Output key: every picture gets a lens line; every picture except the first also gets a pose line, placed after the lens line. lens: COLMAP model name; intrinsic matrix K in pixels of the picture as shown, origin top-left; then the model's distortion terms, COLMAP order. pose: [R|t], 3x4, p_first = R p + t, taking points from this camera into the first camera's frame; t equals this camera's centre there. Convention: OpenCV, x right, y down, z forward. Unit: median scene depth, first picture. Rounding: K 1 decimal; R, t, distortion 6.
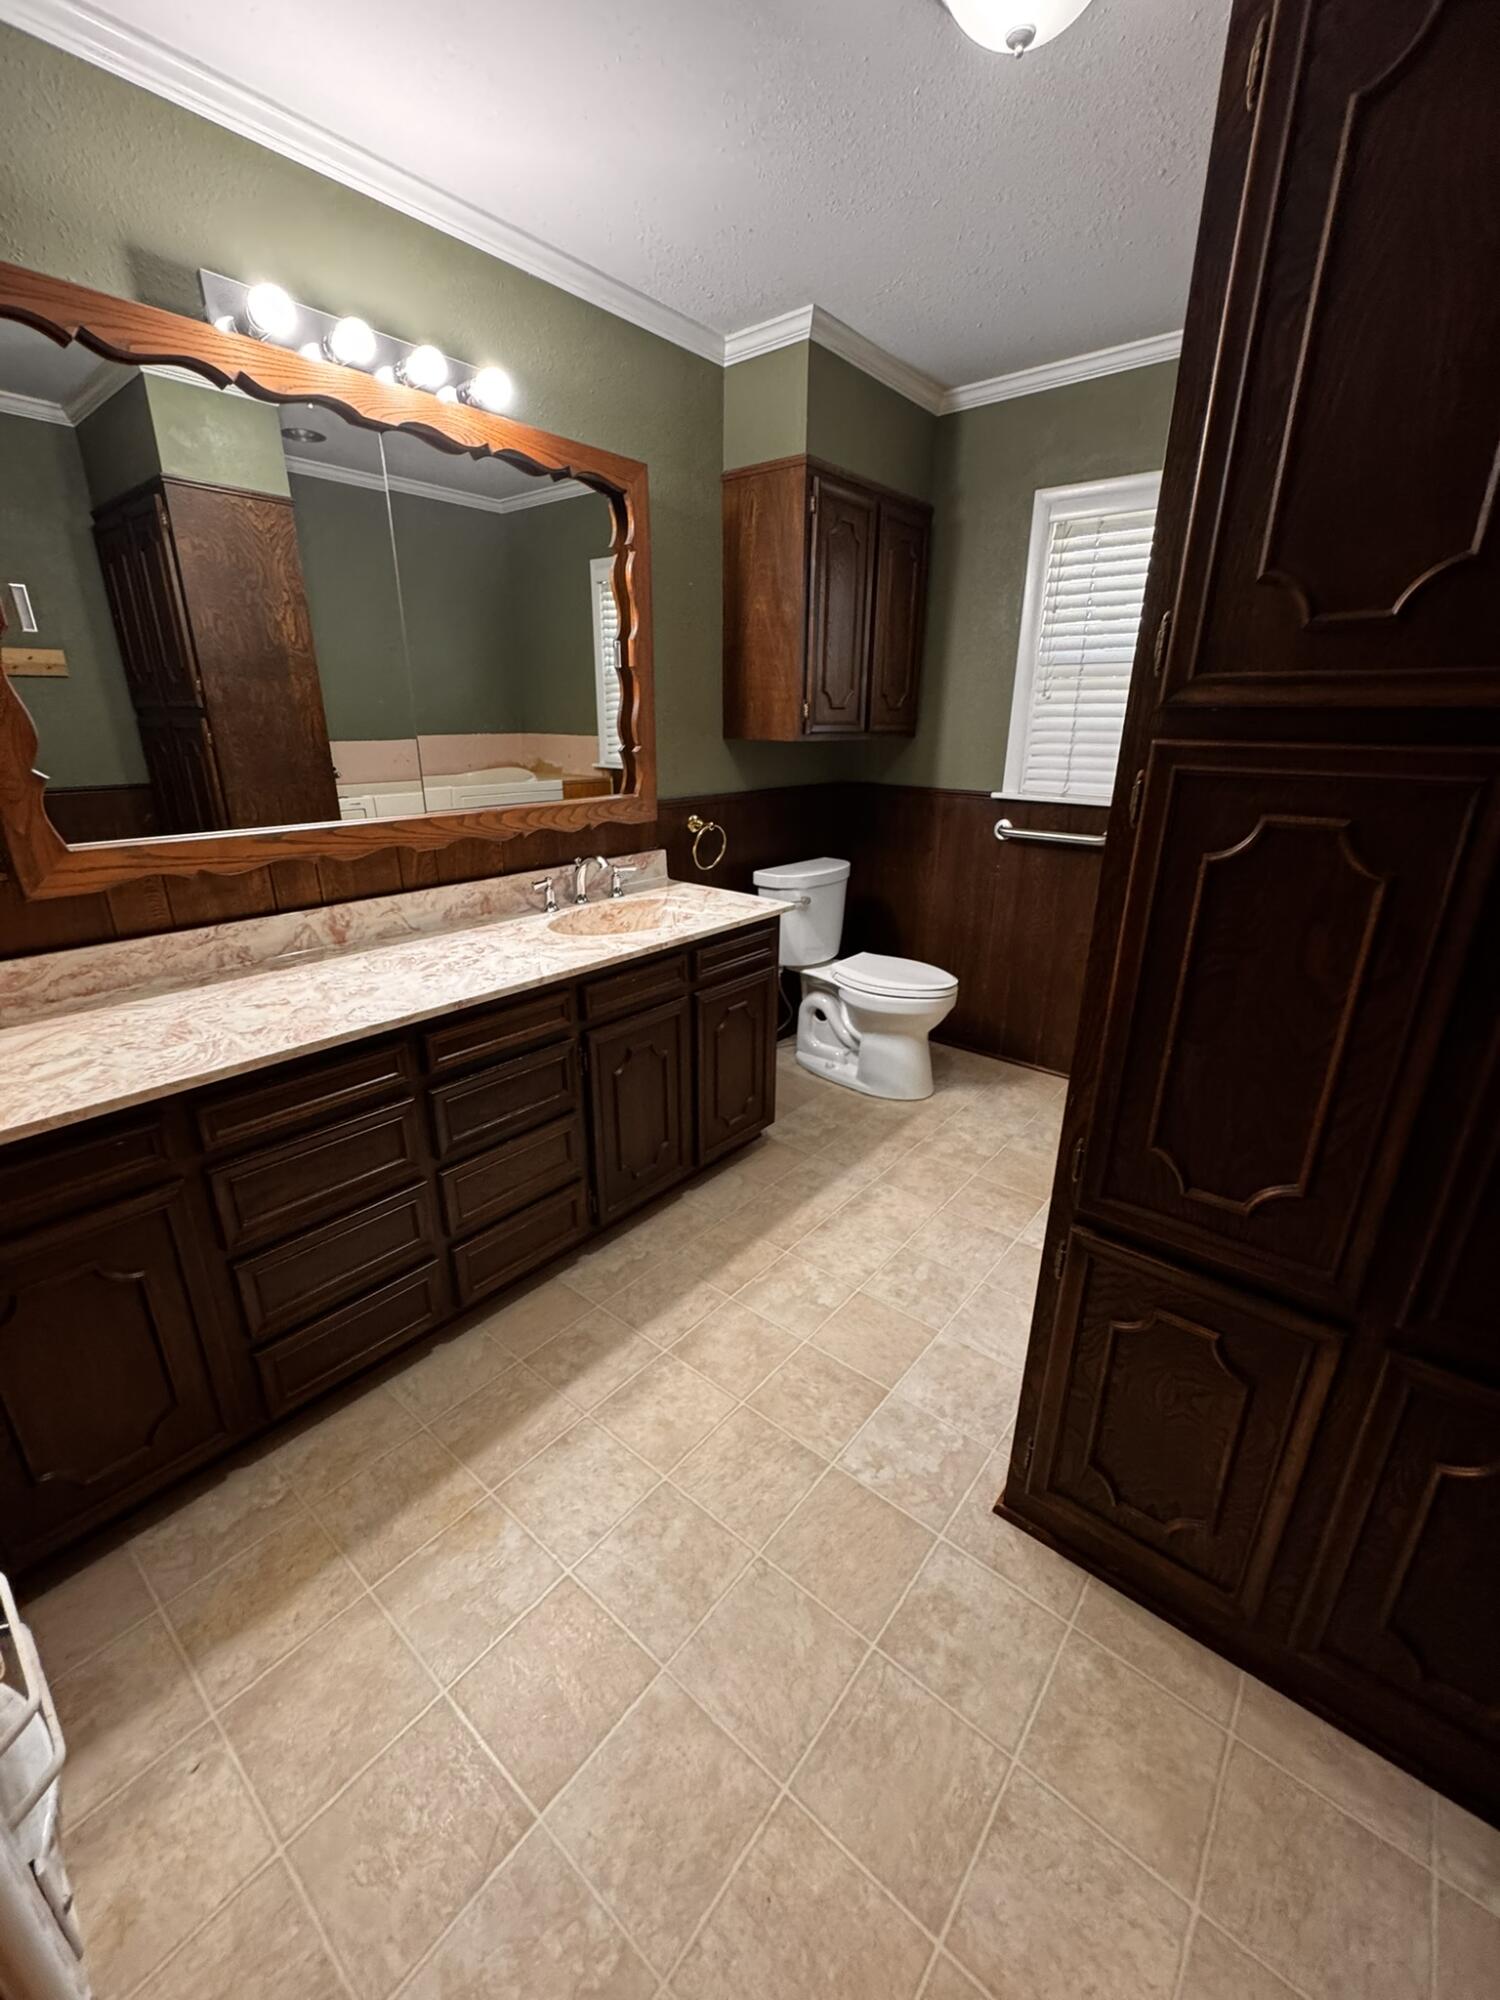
lens RADIAL K [[800.9, 0, 755.8], [0, 800.9, 996.5], [0, 0, 1]] dist [-0.007501, 0.000495]
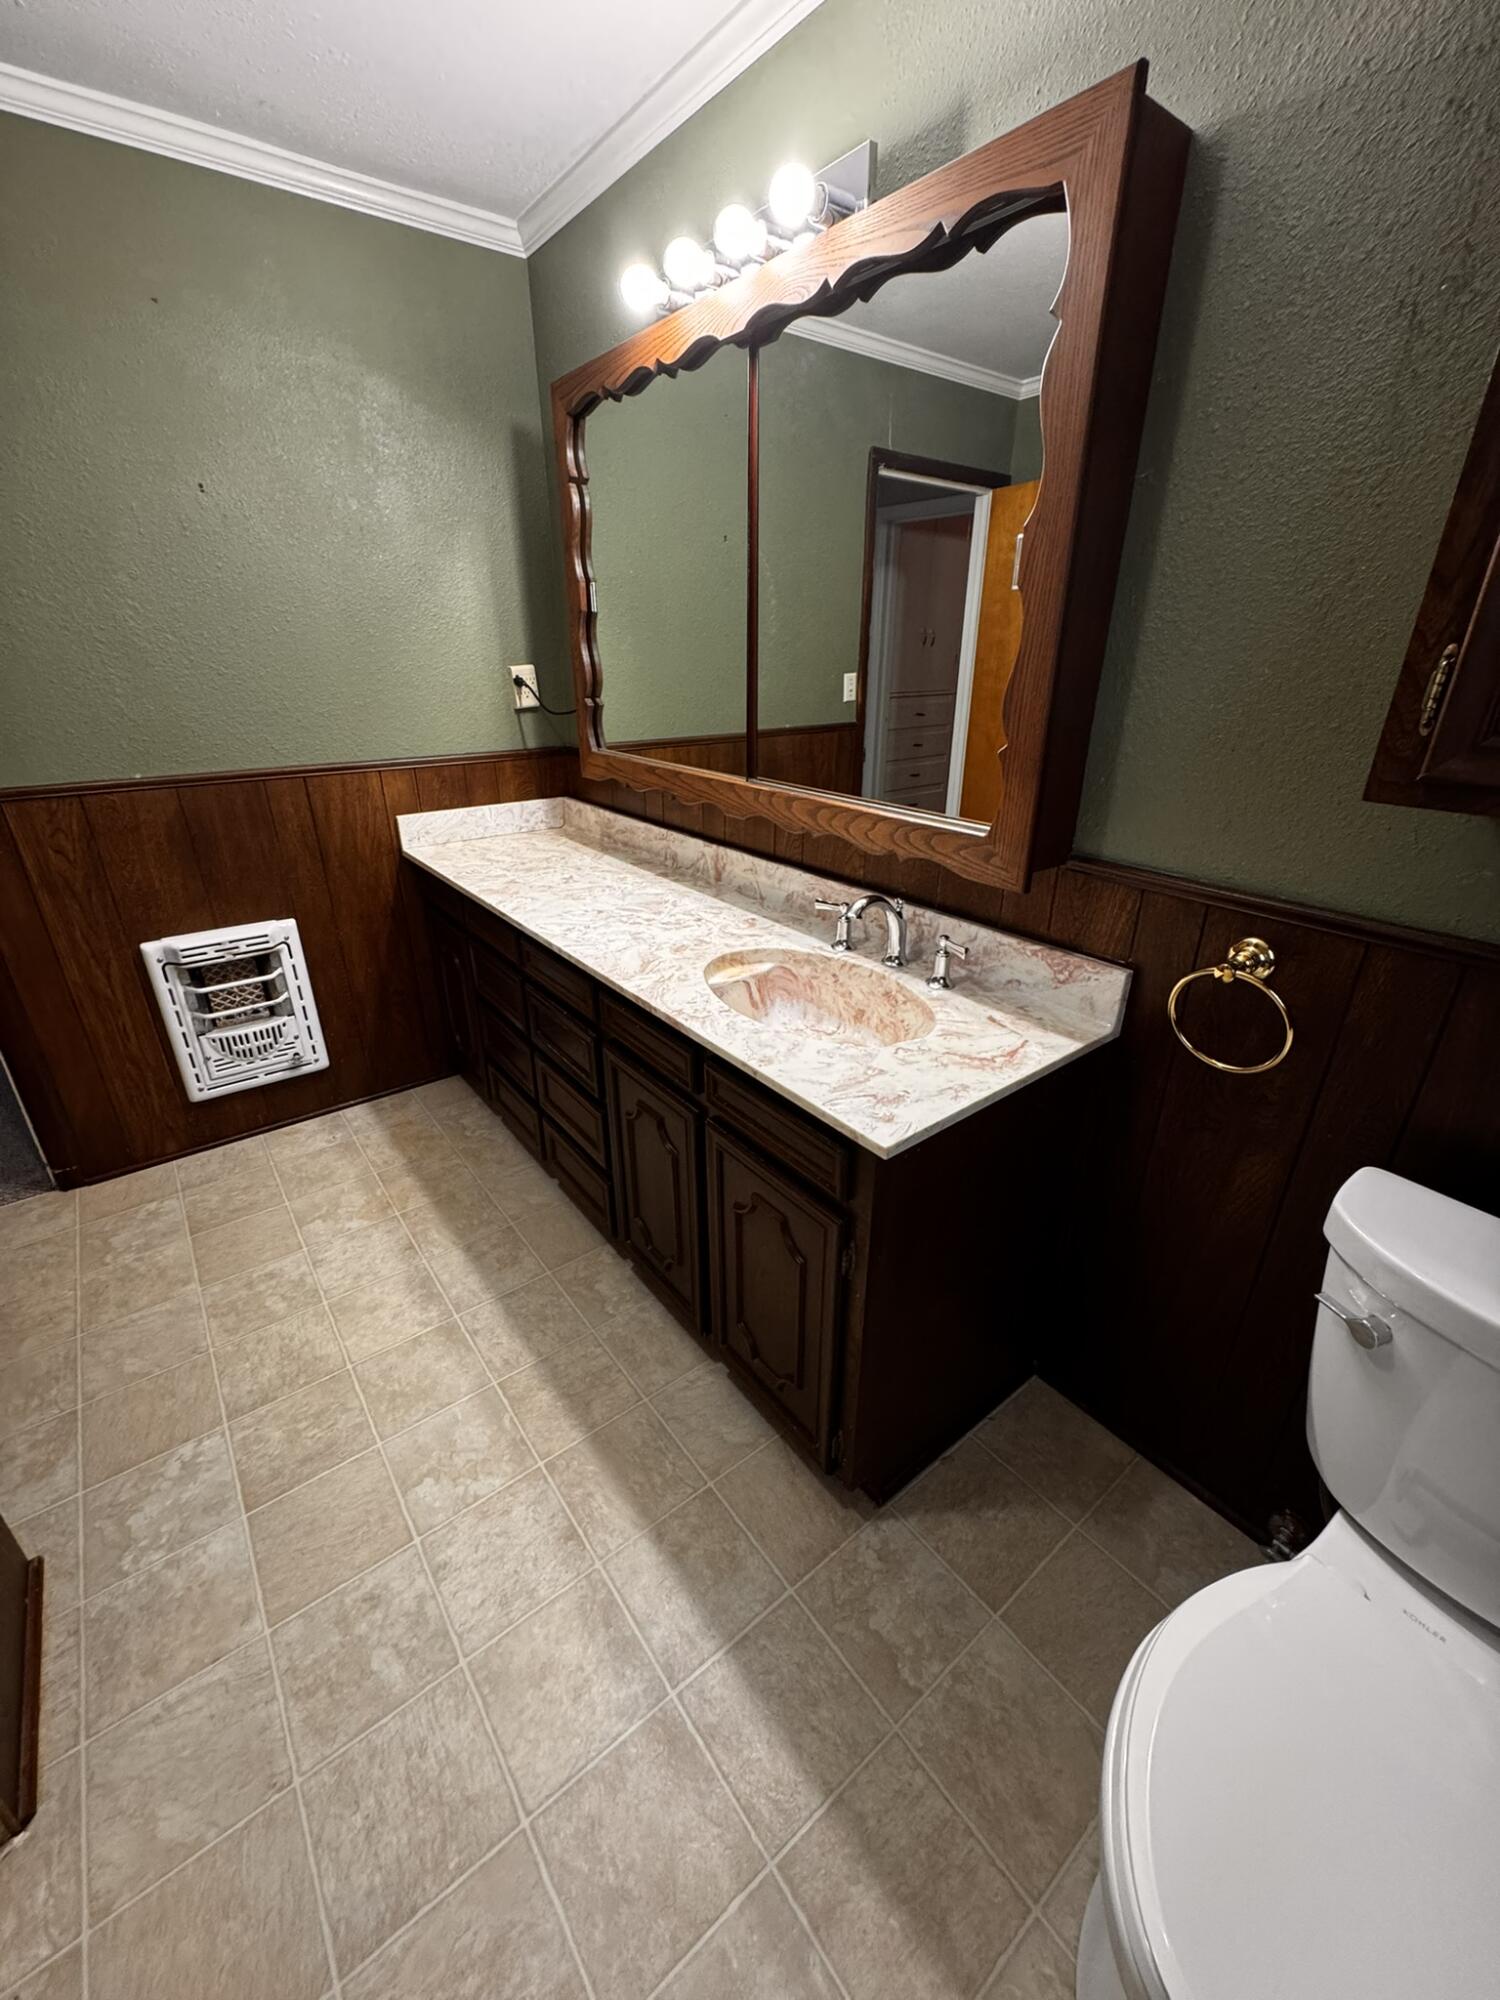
lens RADIAL K [[800.9, 0, 755.6], [0, 800.9, 1000.3], [0, 0, 1]] dist [-0.007501, 0.000495]
pose [[-0.224603, 0.386690, -0.894441, 0.532312], [-0.331085, 0.833005, 0.443268, -0.446592], [0.916481, 0.395695, -0.059068, 1.211514]]
